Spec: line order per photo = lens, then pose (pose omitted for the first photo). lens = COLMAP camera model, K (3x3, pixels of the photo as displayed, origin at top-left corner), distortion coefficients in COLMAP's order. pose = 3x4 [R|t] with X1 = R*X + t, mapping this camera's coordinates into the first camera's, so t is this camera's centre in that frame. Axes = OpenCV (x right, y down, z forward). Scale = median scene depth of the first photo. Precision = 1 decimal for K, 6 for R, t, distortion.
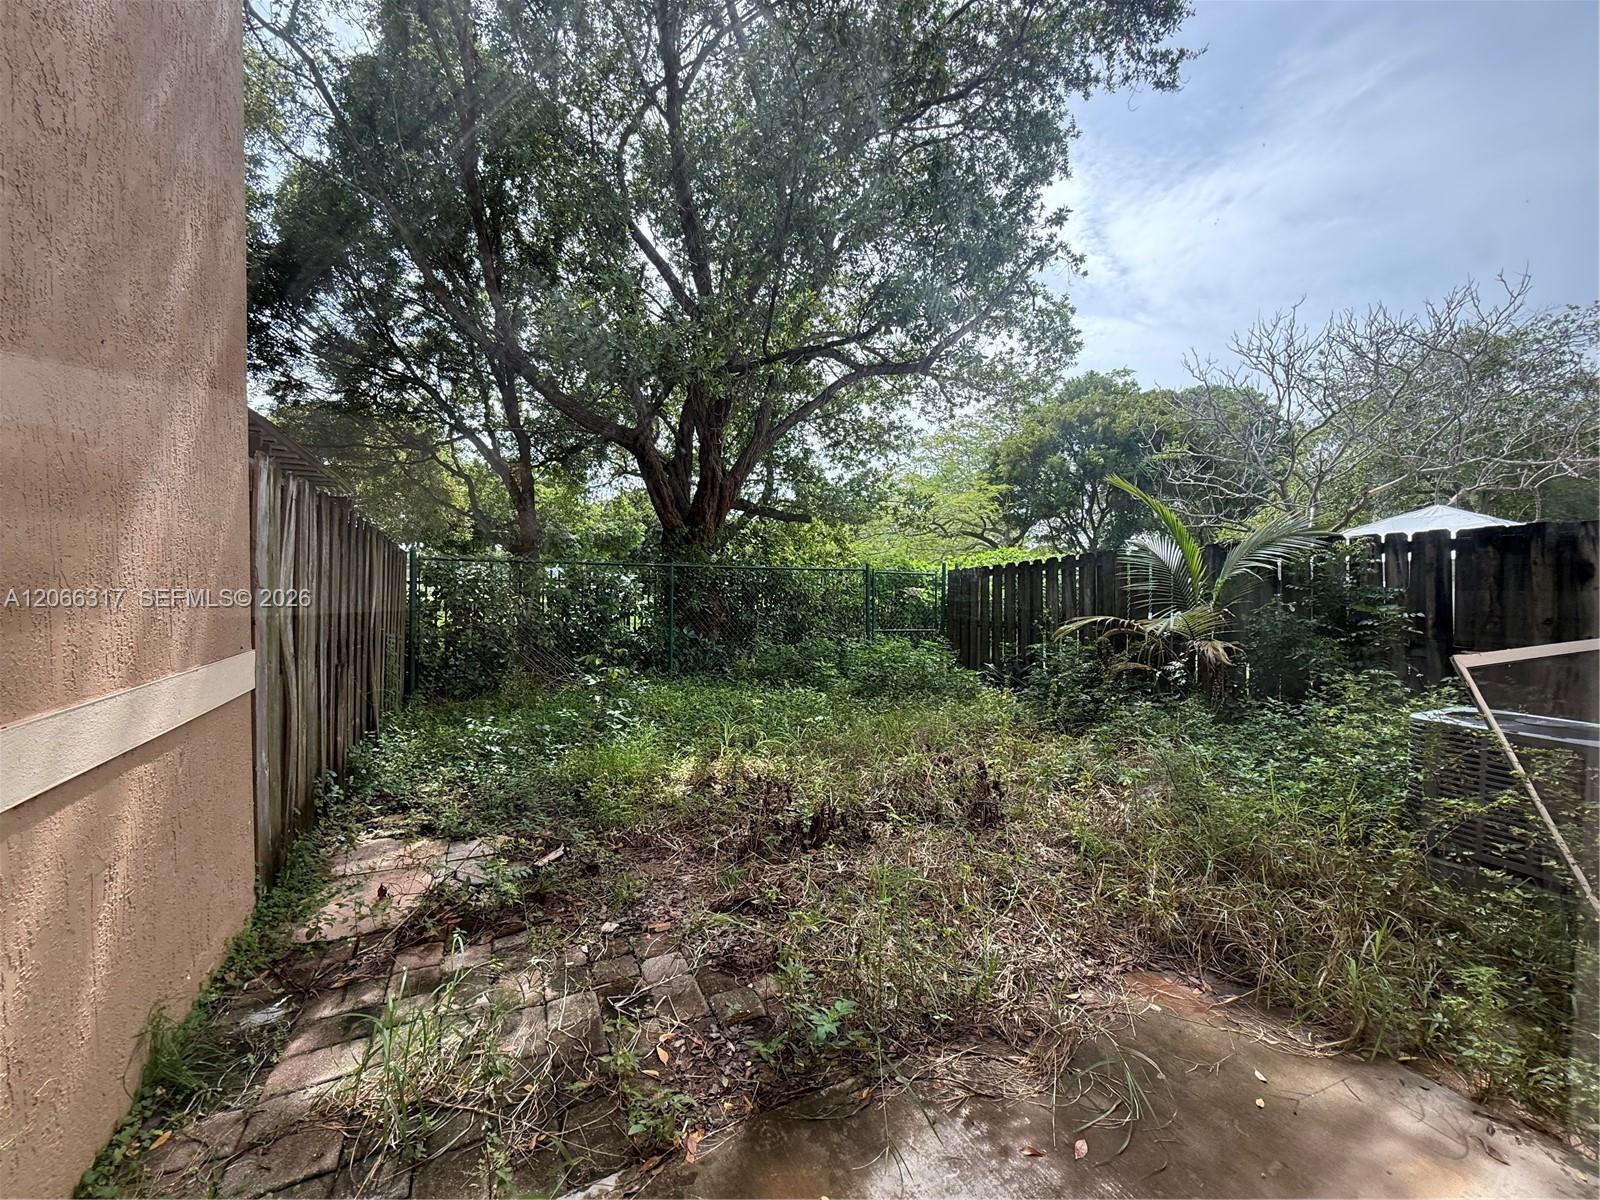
lens RADIAL K [[637.2, 0, 805.8], [0, 637.2, 590.6], [0, 0, 1]] dist [-0.000368, -0.000108]
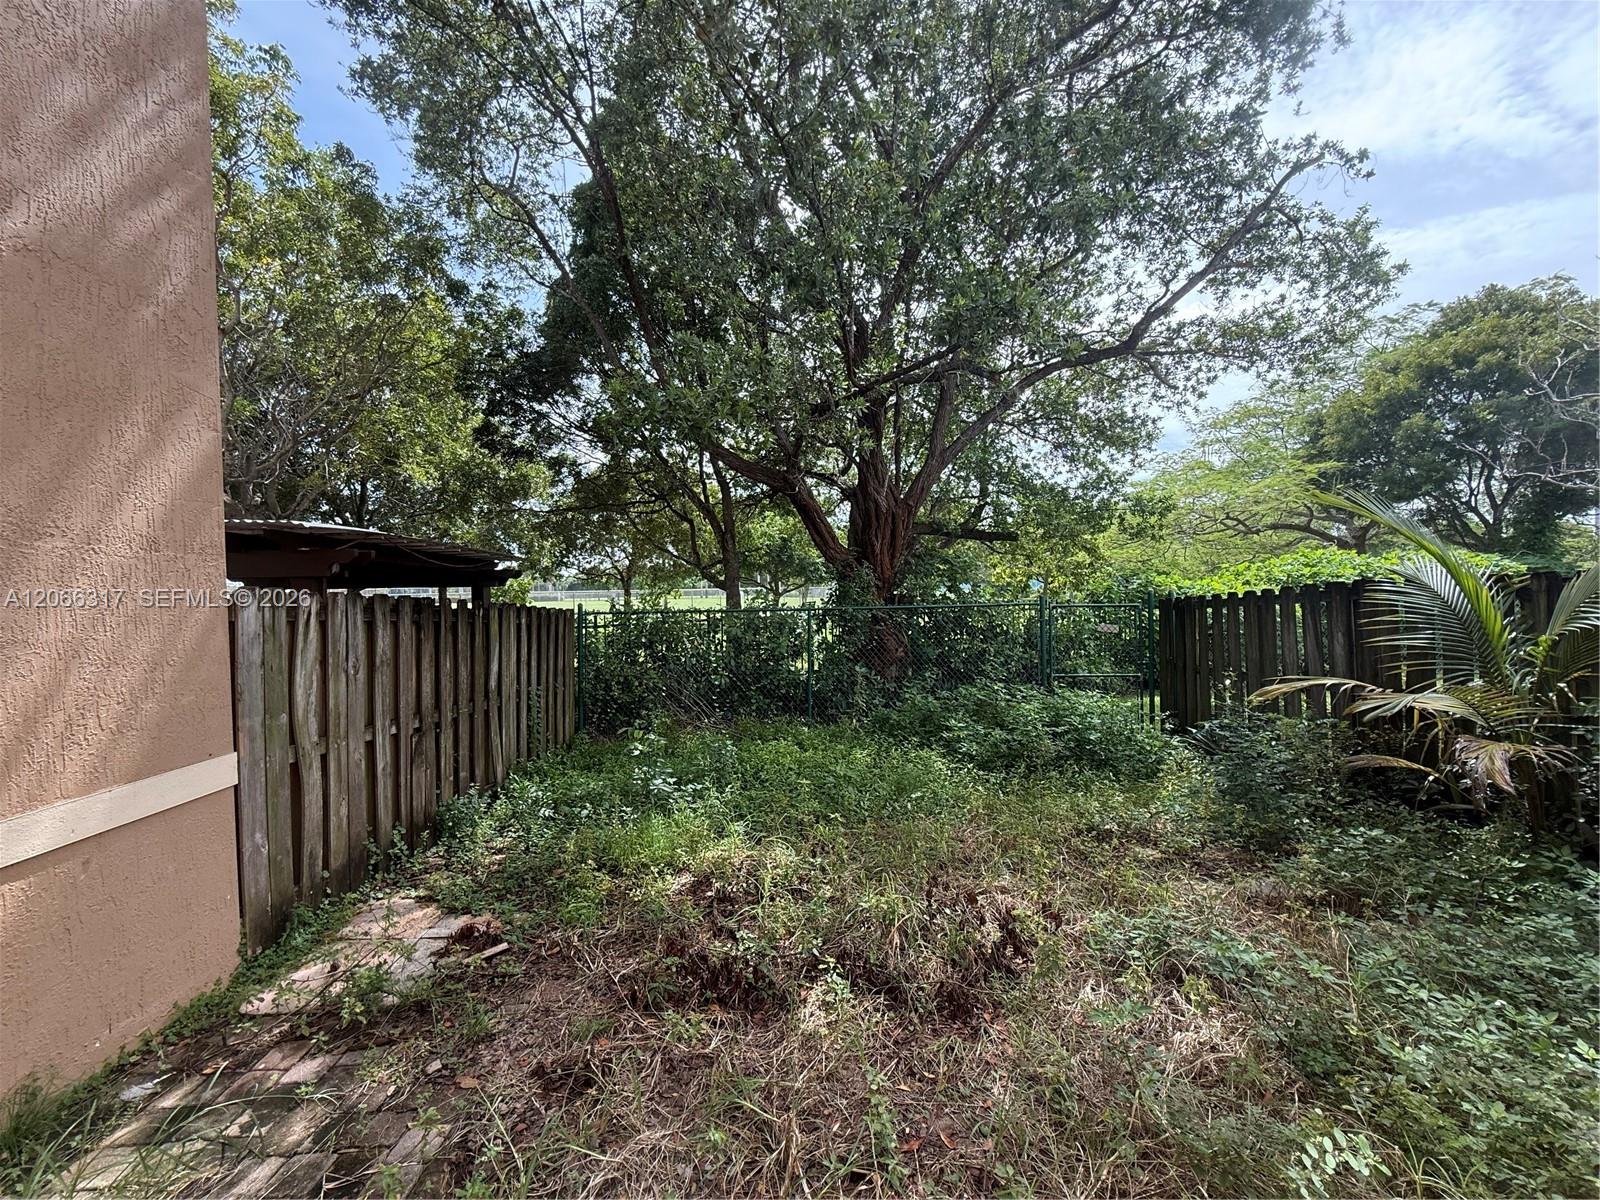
lens RADIAL K [[637.2, 0, 805.2], [0, 637.2, 596.8], [0, 0, 1]] dist [-0.000368, -0.000108]
pose [[0.906450, -0.033657, -0.420971, 0.112809], [0.031595, 0.999430, -0.011872, -0.027312], [0.421130, -0.002540, 0.906997, 0.063663]]
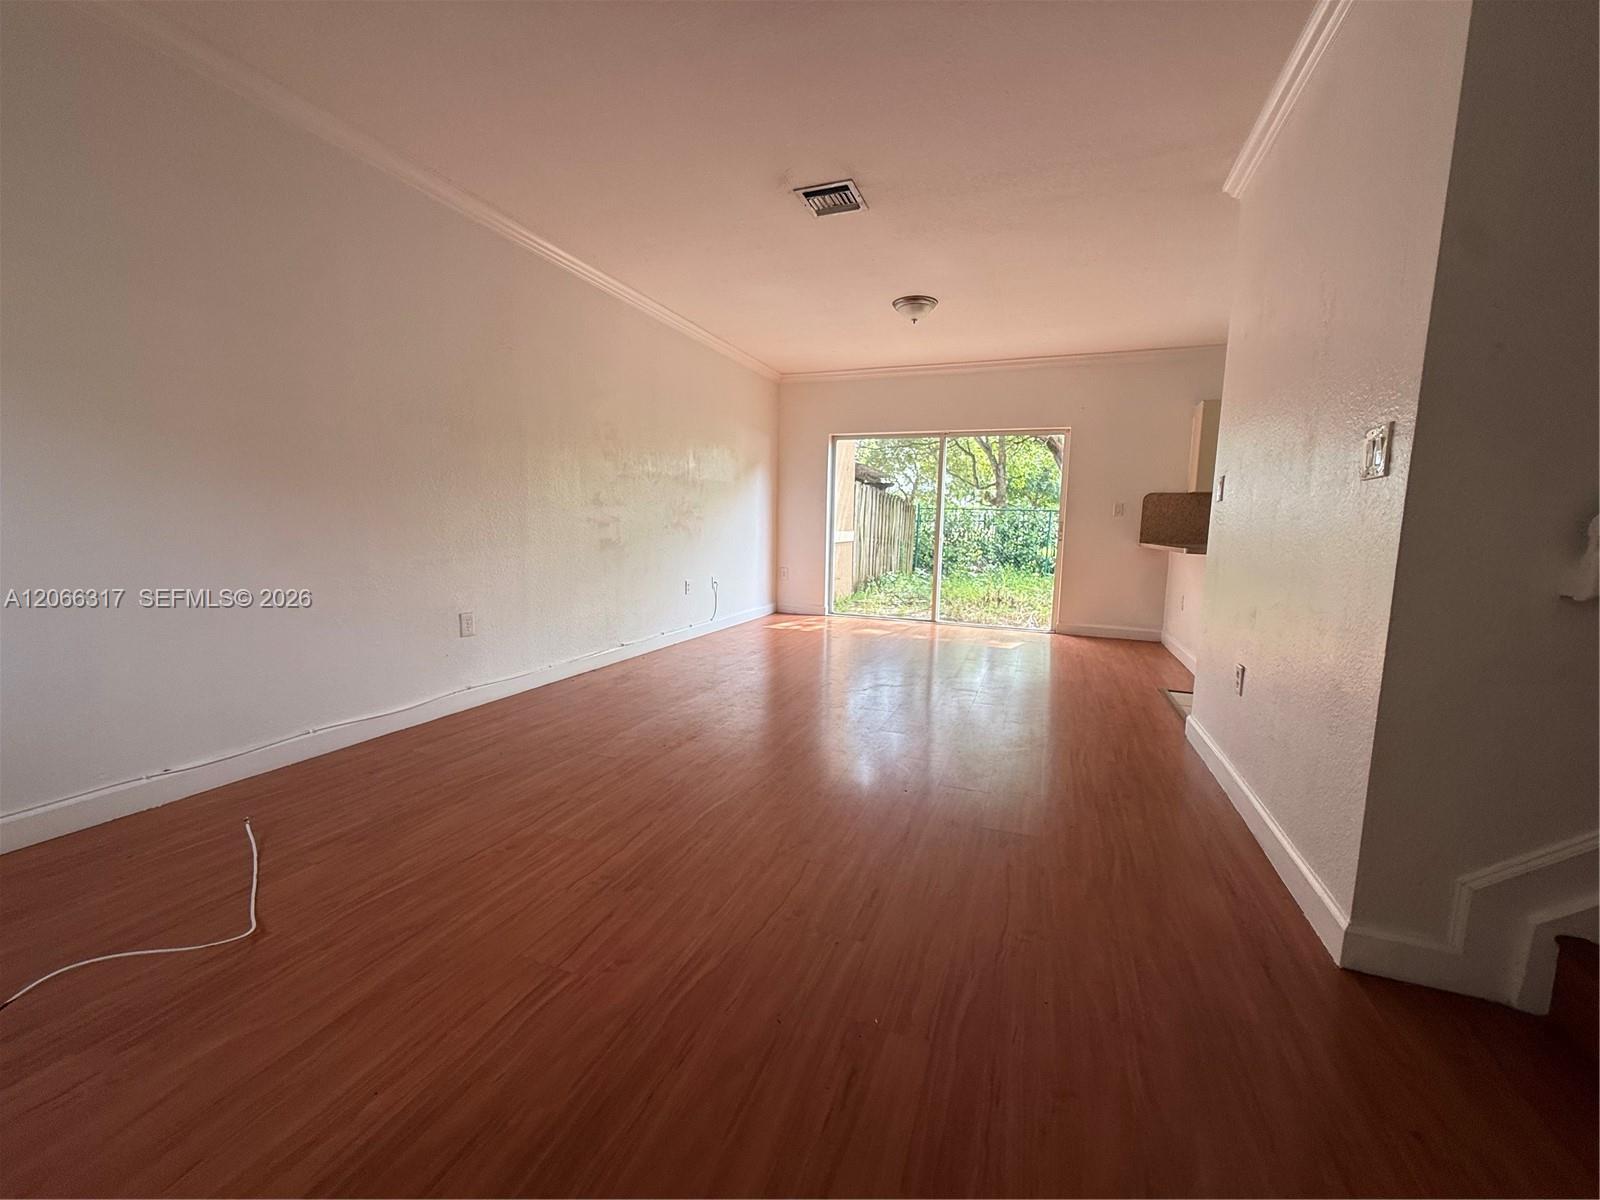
lens RADIAL K [[637.2, 0, 801.6], [0, 637.2, 600.3], [0, 0, 1]] dist [-0.000368, -0.000108]
pose [[0.660622, 0.077183, -0.746740, 0.389279], [-0.008650, 0.995417, 0.095234, 0.030838], [0.750669, -0.056455, 0.658262, -0.392745]]
